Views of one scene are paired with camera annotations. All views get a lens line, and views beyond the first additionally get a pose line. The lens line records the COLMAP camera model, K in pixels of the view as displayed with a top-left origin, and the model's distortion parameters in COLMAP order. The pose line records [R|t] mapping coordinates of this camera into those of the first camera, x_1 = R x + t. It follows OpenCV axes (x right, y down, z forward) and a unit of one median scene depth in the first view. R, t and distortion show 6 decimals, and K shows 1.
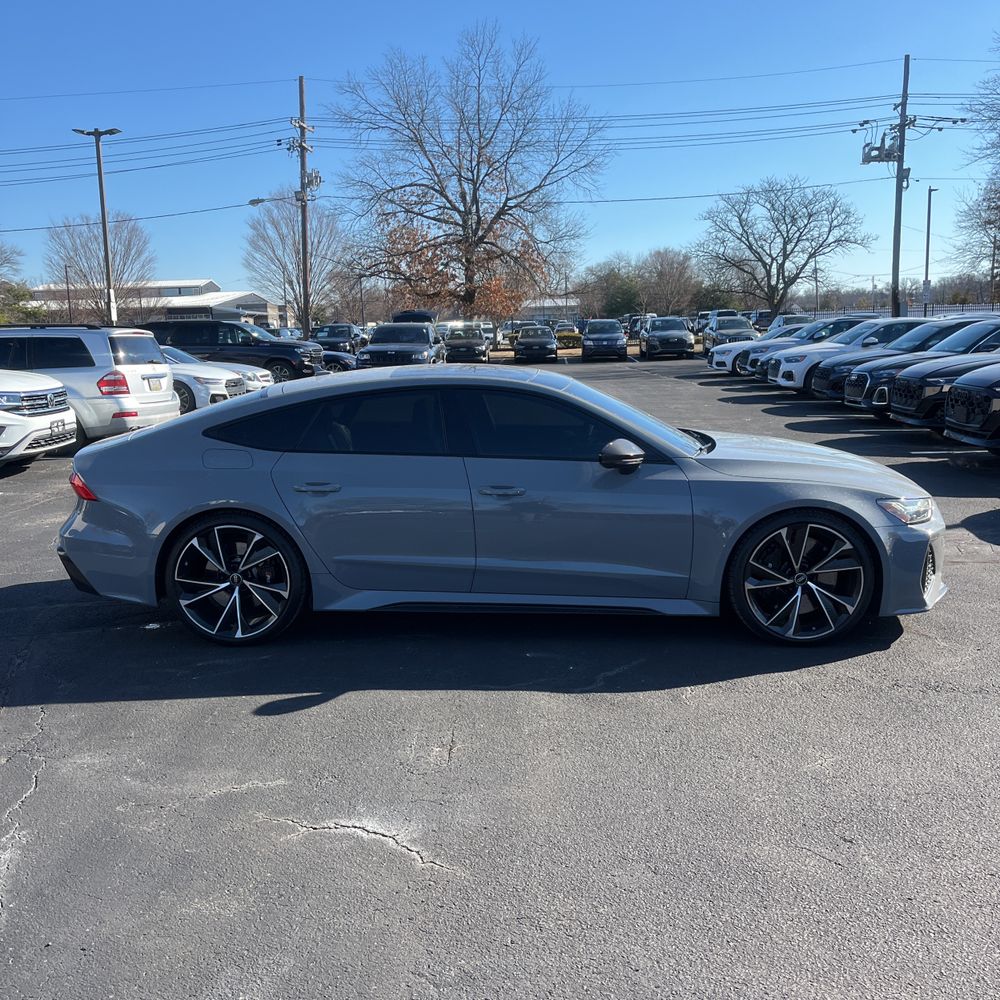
lens RADIAL K [[991.5, 0, 515.3], [0, 991.5, 486.5], [0, 0, 1]] dist [0.028747, -0.002370]
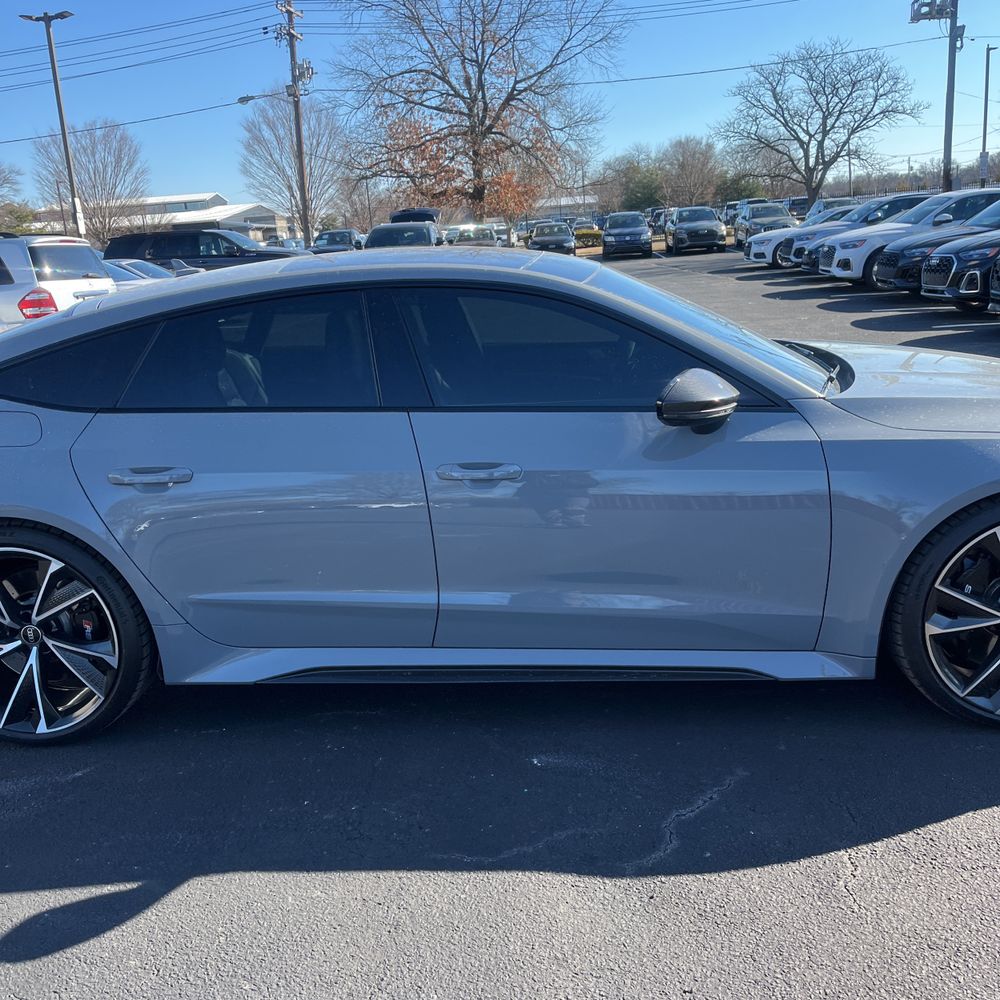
lens RADIAL K [[997.4, 0, 500.0], [0, 997.4, 500.0], [0, 0, 1]] dist [0.007674, 0.028242]
pose [[0.998677, -0.031710, -0.040482, 0.004652], [0.035763, 0.993968, 0.103678, -0.008590], [0.036950, -0.104989, 0.993787, 0.103212]]
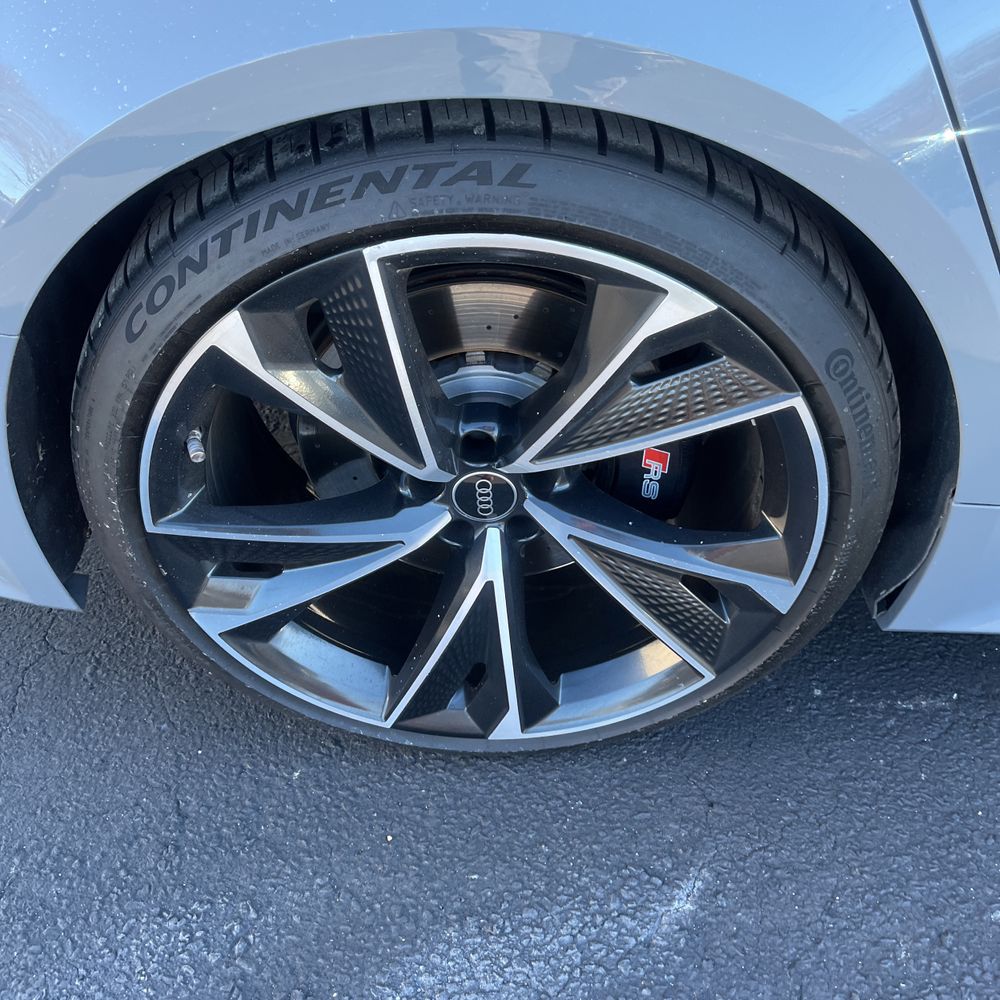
lens RADIAL K [[1013.9, 0, 496.4], [0, 1013.9, 506.9], [0, 0, 1]] dist [0.029794, -0.027914]
pose [[0.999927, -0.009052, 0.007958, -0.066491], [0.002933, 0.823176, 0.567779, -0.001821], [-0.011690, -0.567714, 0.823143, 0.201481]]
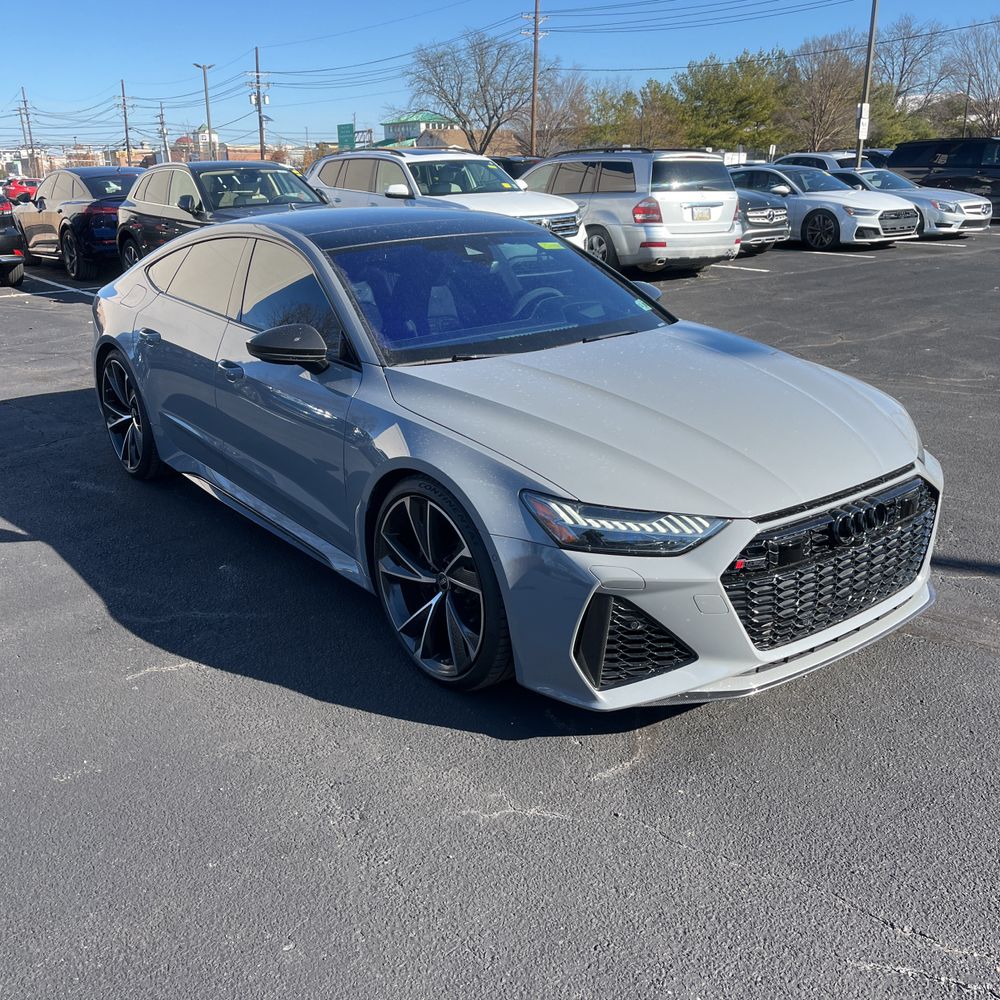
lens RADIAL K [[1017.7, 0, 500.8], [0, 1017.7, 476.8], [0, 0, 1]] dist [0.007127, 0.011030]
pose [[0.633045, 0.234979, -0.737590, 0.180408], [-0.115661, 0.970832, 0.210016, -0.026299], [0.765425, -0.047639, 0.641759, 0.143494]]
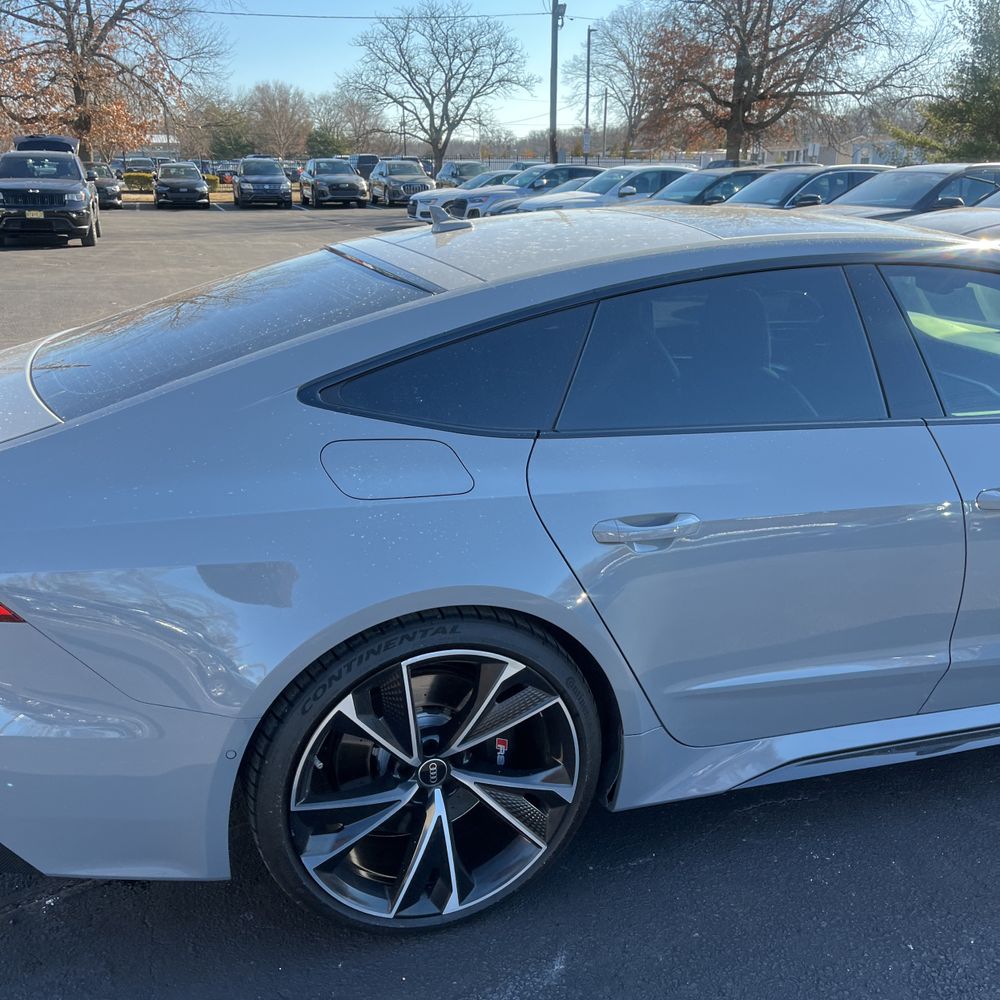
lens RADIAL K [[1002.6, 0, 490.4], [0, 1002.6, 498.2], [0, 0, 1]] dist [0.027673, -0.016100]
pose [[0.935768, -0.082892, 0.342734, -0.091577], [0.029640, 0.987028, 0.157791, -0.017532], [-0.351367, -0.137497, 0.926086, 0.152249]]
